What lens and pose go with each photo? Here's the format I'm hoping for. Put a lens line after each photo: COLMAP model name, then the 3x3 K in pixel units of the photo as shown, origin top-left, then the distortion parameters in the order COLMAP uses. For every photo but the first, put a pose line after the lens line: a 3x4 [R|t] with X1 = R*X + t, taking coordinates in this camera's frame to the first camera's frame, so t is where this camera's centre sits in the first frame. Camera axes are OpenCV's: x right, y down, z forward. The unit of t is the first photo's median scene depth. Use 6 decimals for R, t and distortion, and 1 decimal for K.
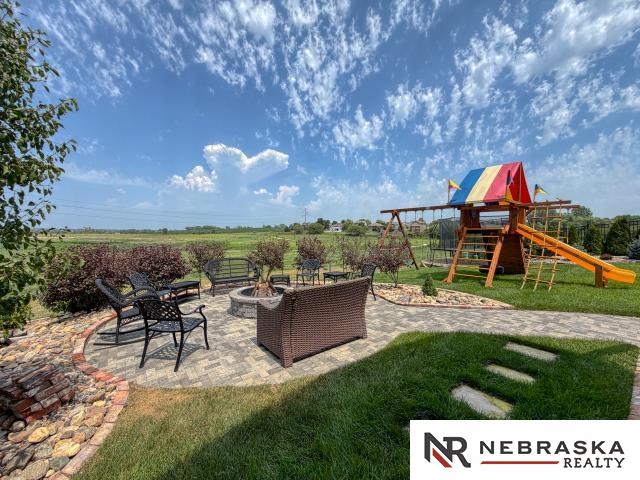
lens RADIAL K [[252.4, 0, 317.4], [0, 252.4, 242.1], [0, 0, 1]] dist [0.001312, 0.000184]
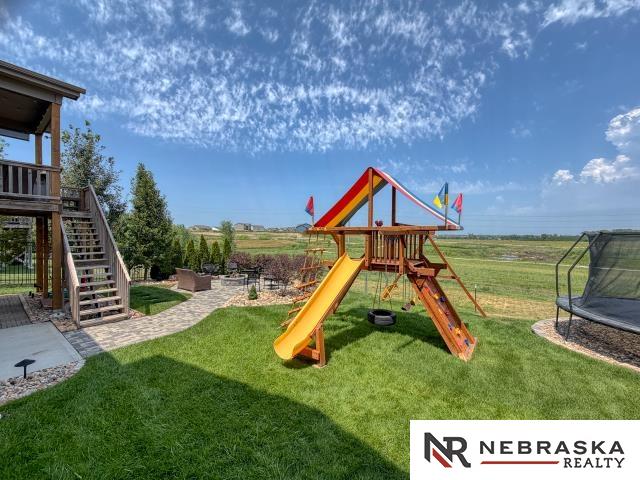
lens RADIAL K [[269.2, 0, 344.3], [0, 269.2, 237.9], [0, 0, 1]] dist [0.009797, 0.000492]
pose [[0.298218, 0.005206, -0.954484, 0.078942], [-0.041526, 0.999109, -0.007525, -0.004857], [0.953594, 0.041880, 0.298168, 0.076253]]
